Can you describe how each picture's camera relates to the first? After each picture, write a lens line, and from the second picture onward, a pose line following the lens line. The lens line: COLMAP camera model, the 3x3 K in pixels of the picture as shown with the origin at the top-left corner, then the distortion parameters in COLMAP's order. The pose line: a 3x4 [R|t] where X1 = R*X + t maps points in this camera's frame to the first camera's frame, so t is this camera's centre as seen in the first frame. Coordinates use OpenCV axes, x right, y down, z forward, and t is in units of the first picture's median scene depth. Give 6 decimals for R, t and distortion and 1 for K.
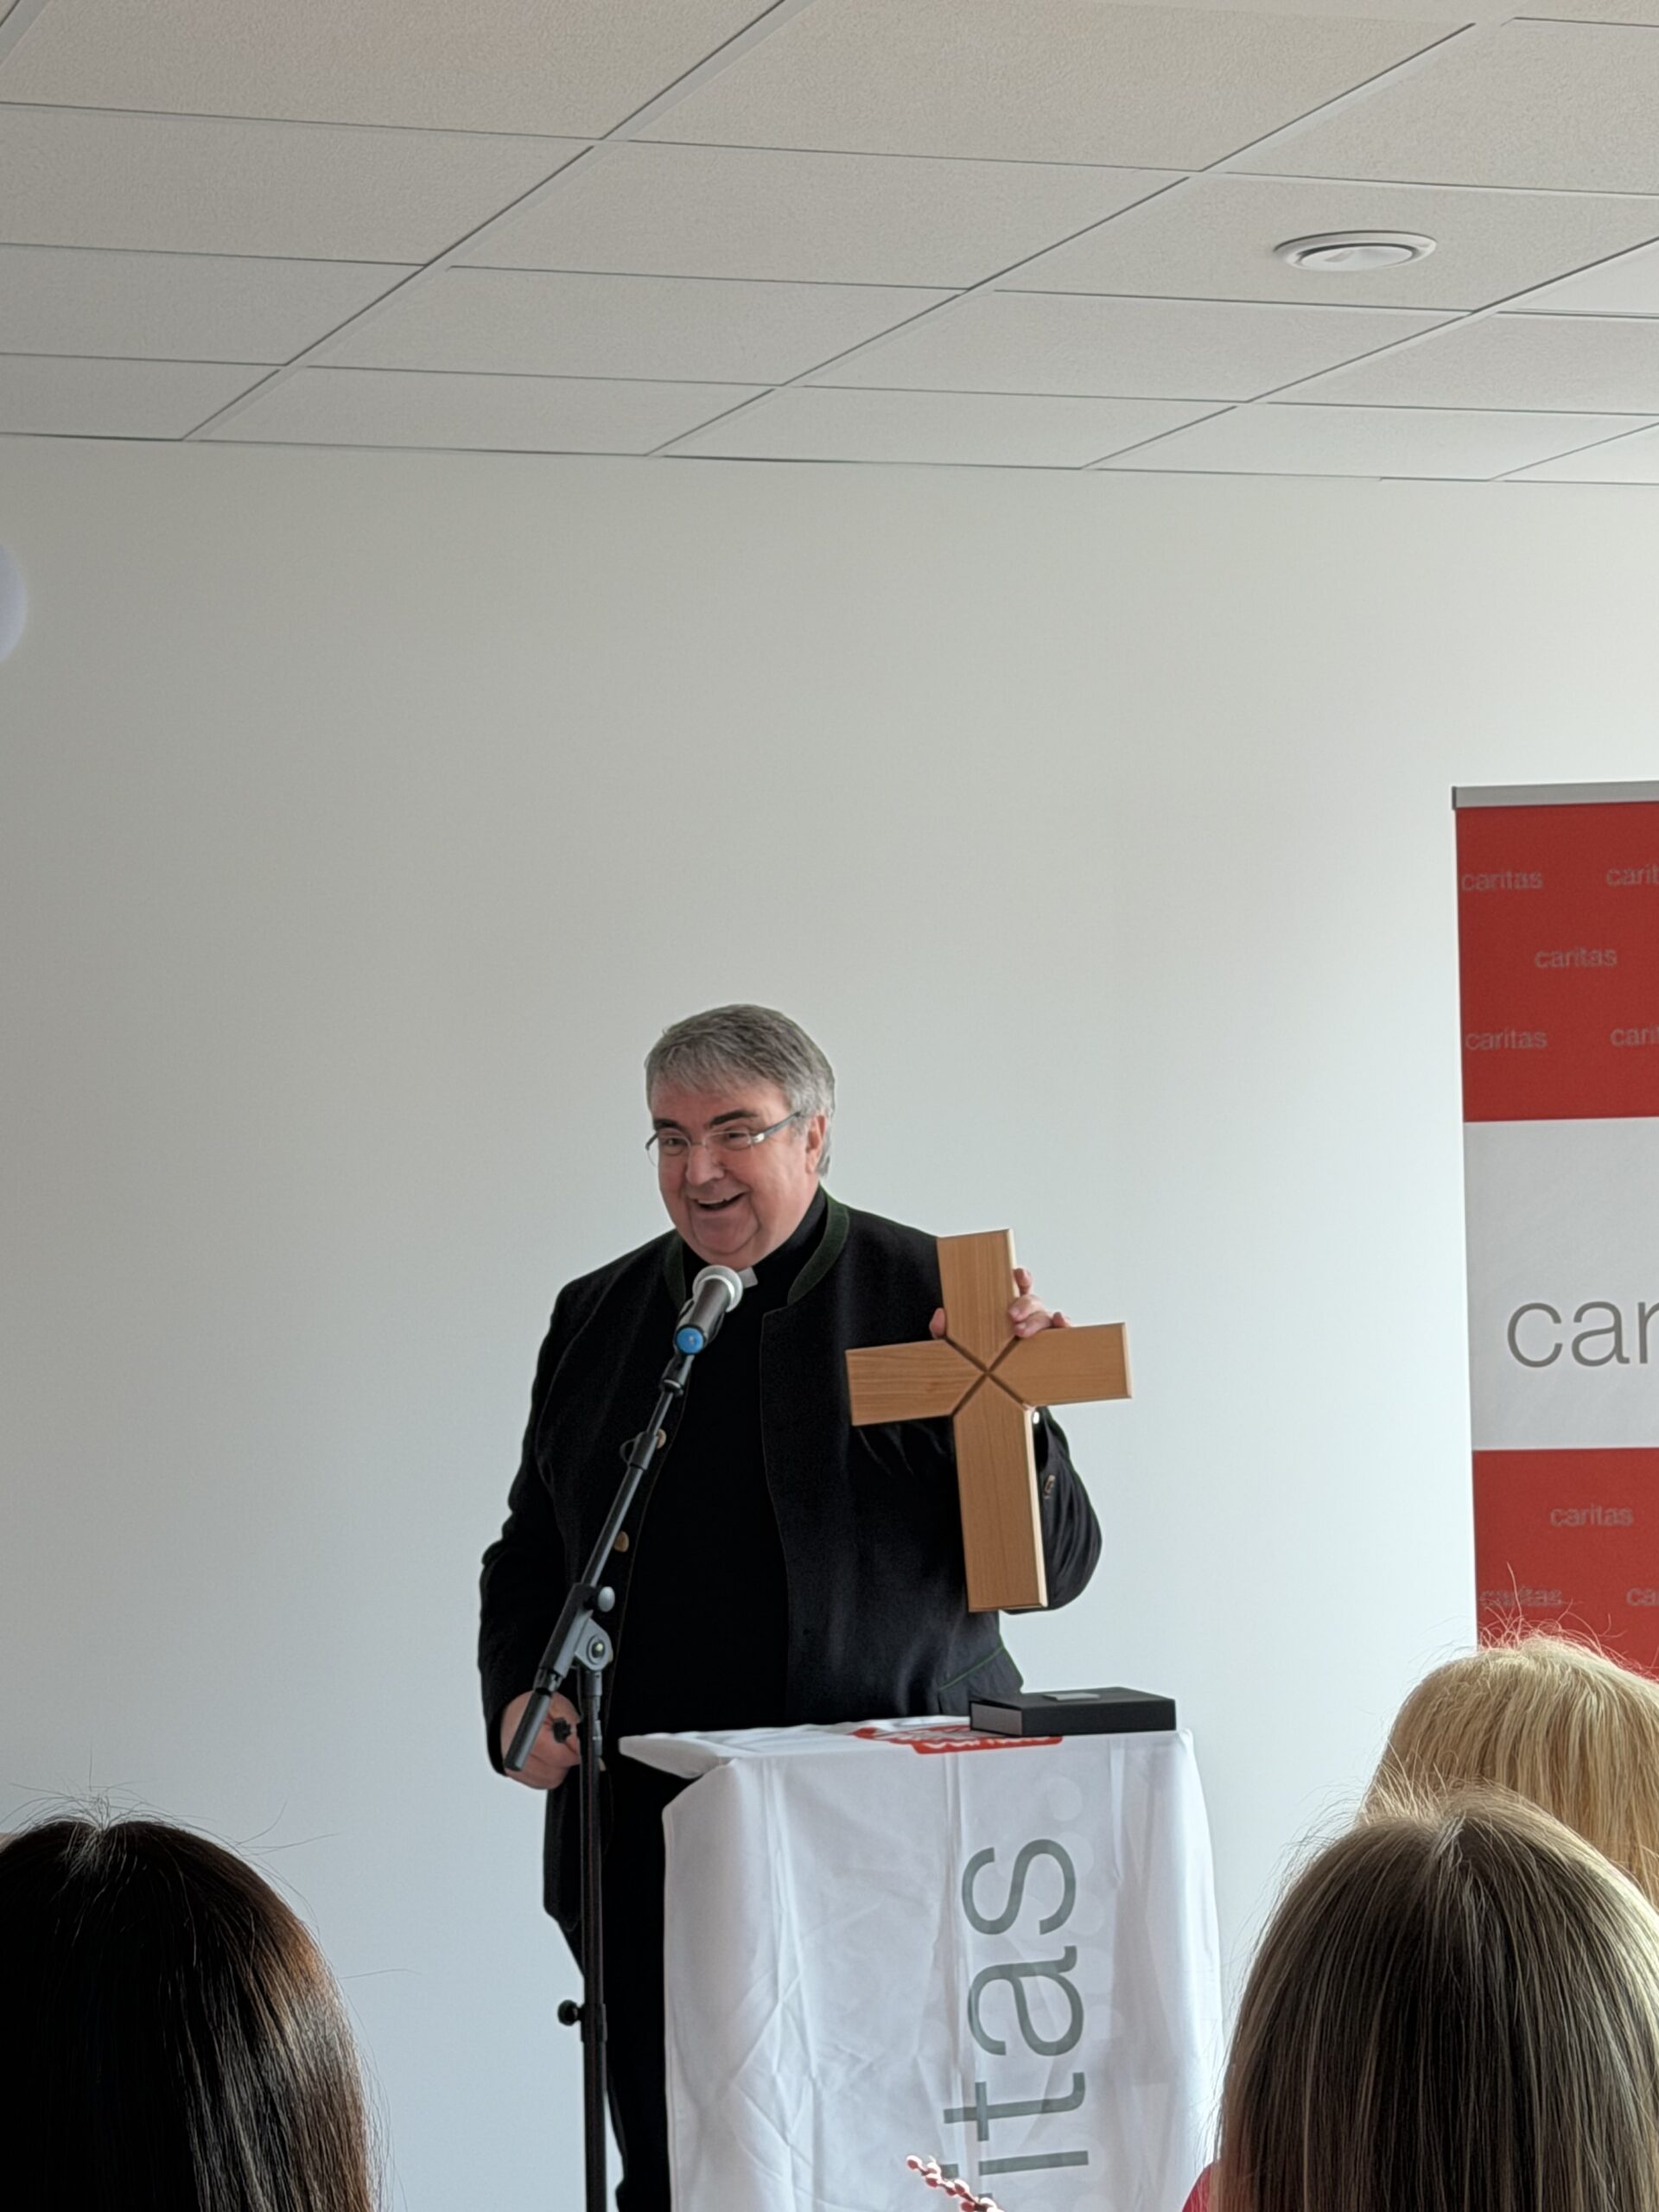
lens RADIAL K [[5045.2, 0, 794.0], [0, 5045.2, 1182.3], [0, 0, 1]] dist [0.247128, -2.568250]
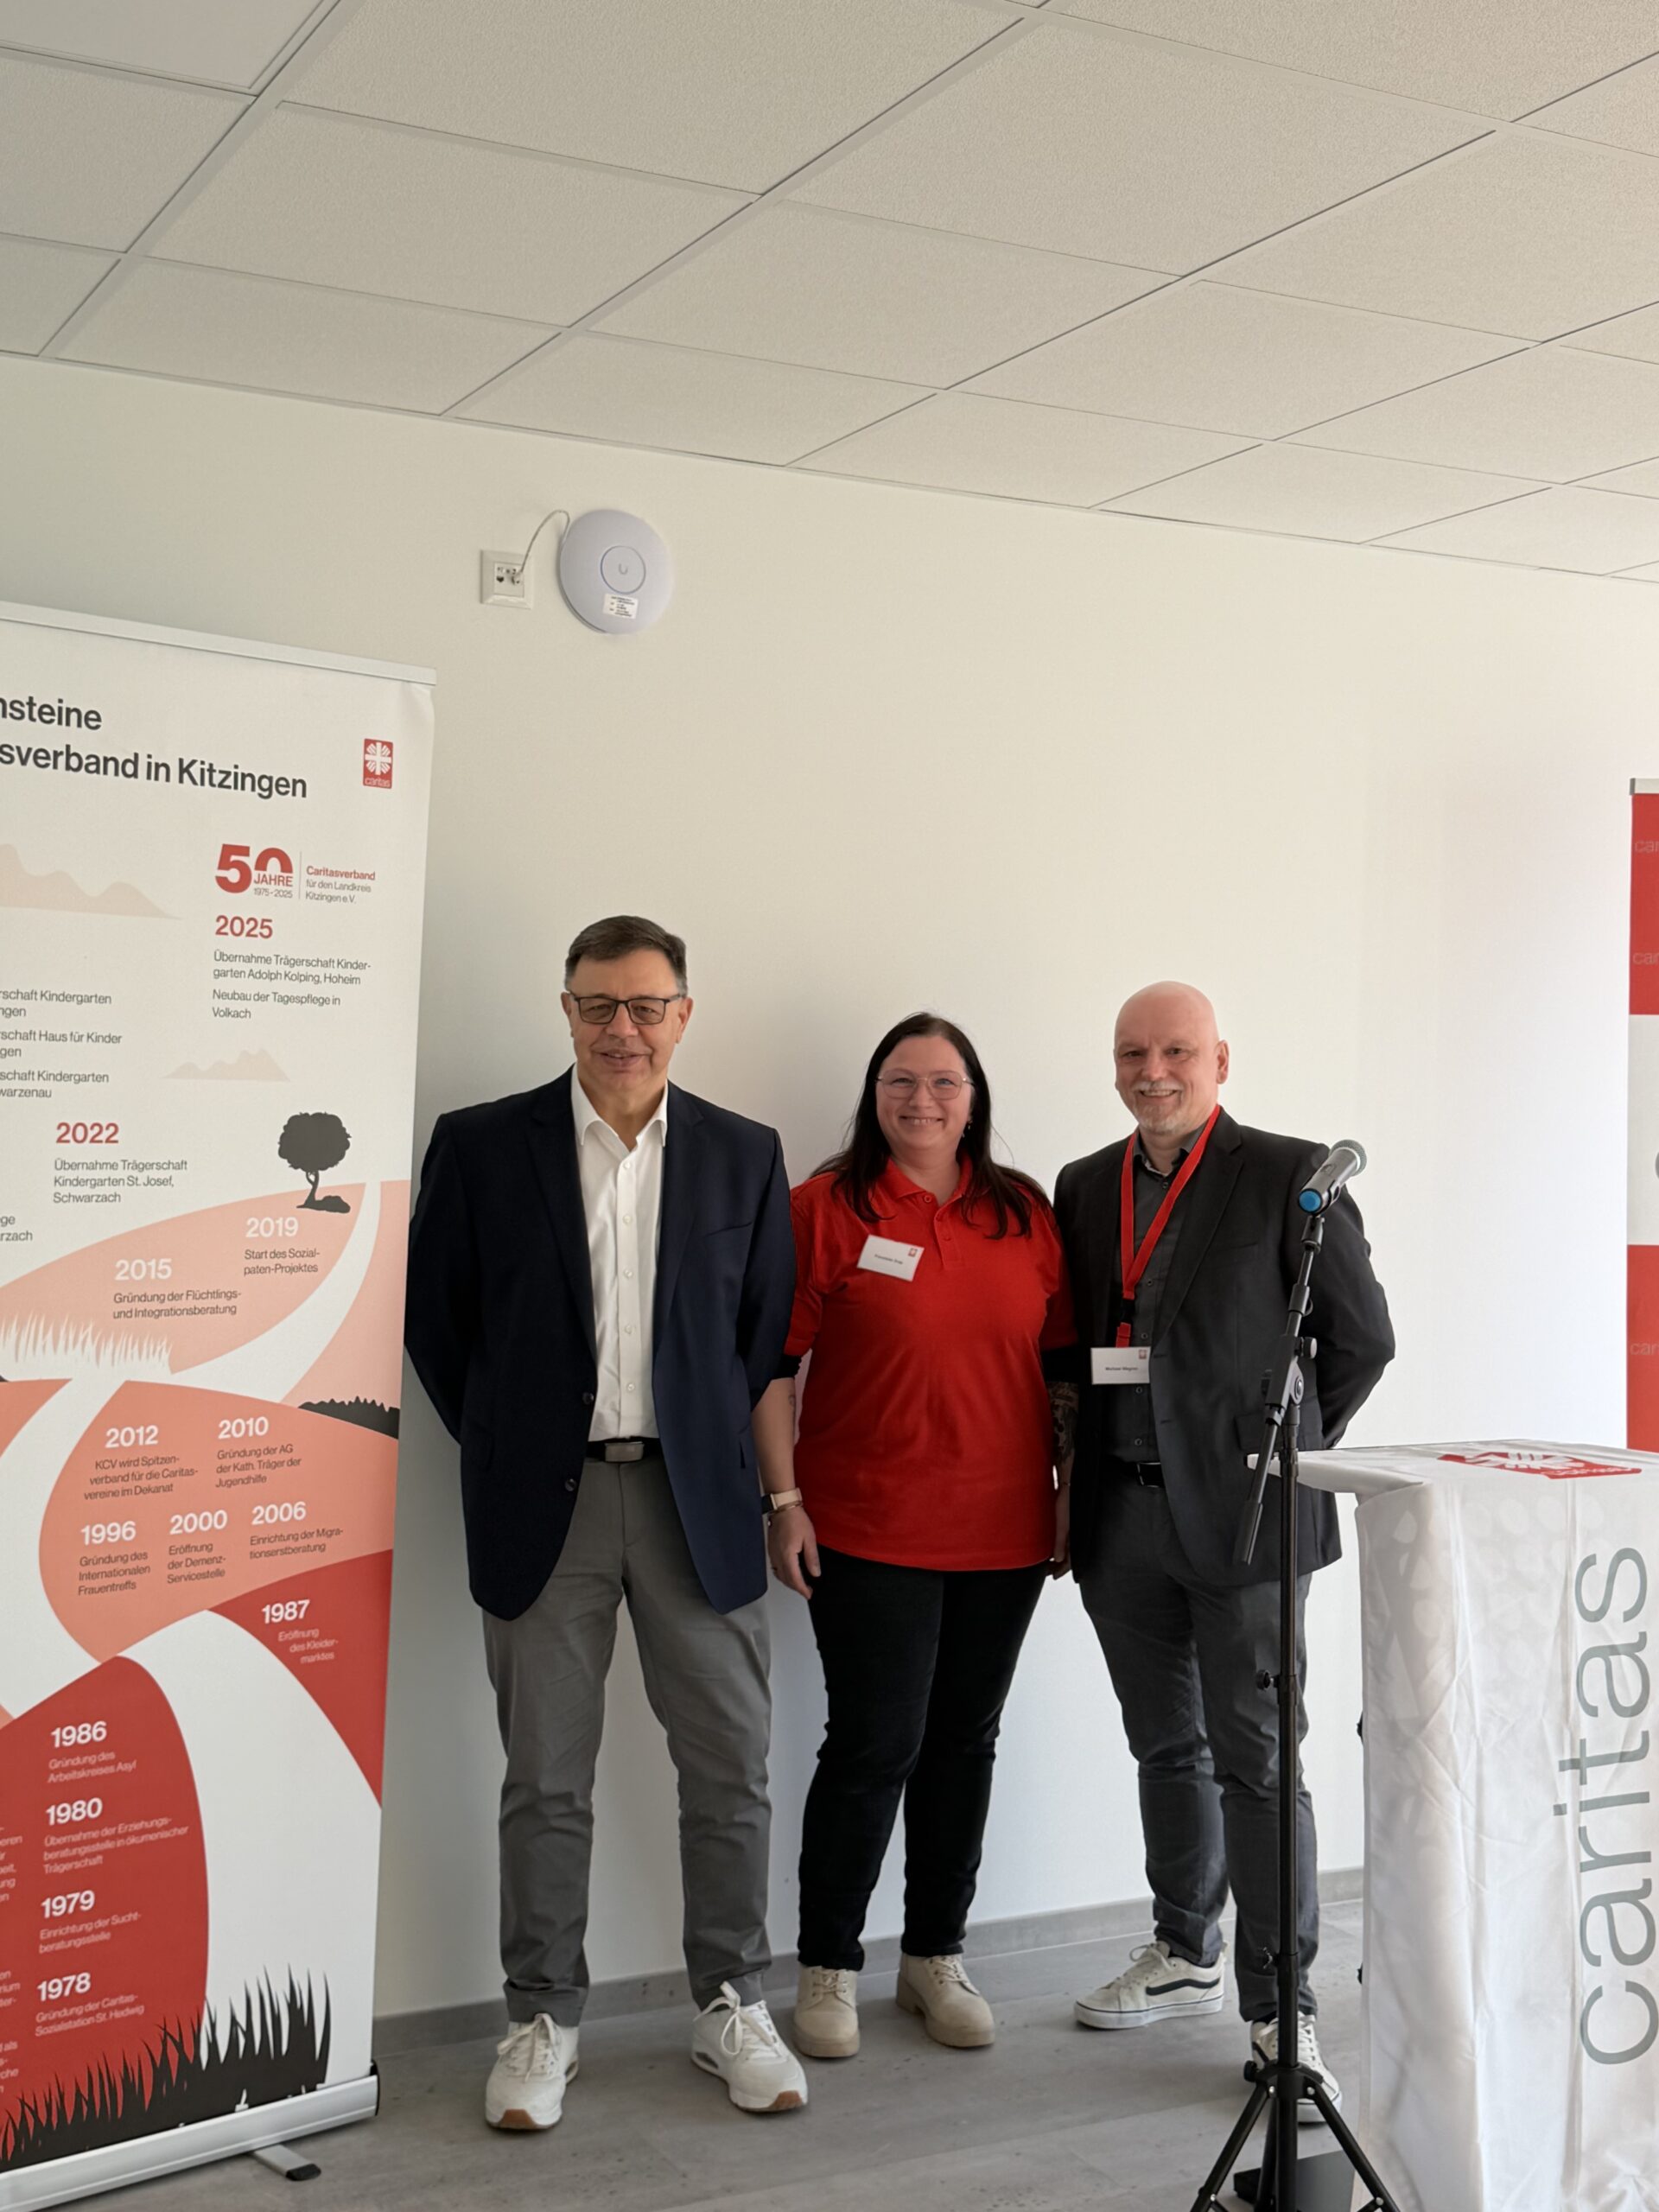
lens RADIAL K [[2646.9, 0, 826.3], [0, 2646.9, 1112.6], [0, 0, 1]] dist [0.222412, -0.539883]
pose [[0.990073, 0.038348, 0.135219, -0.245480], [-0.040112, 0.999142, 0.010342, 0.021670], [-0.134706, -0.015663, 0.990762, 0.357509]]
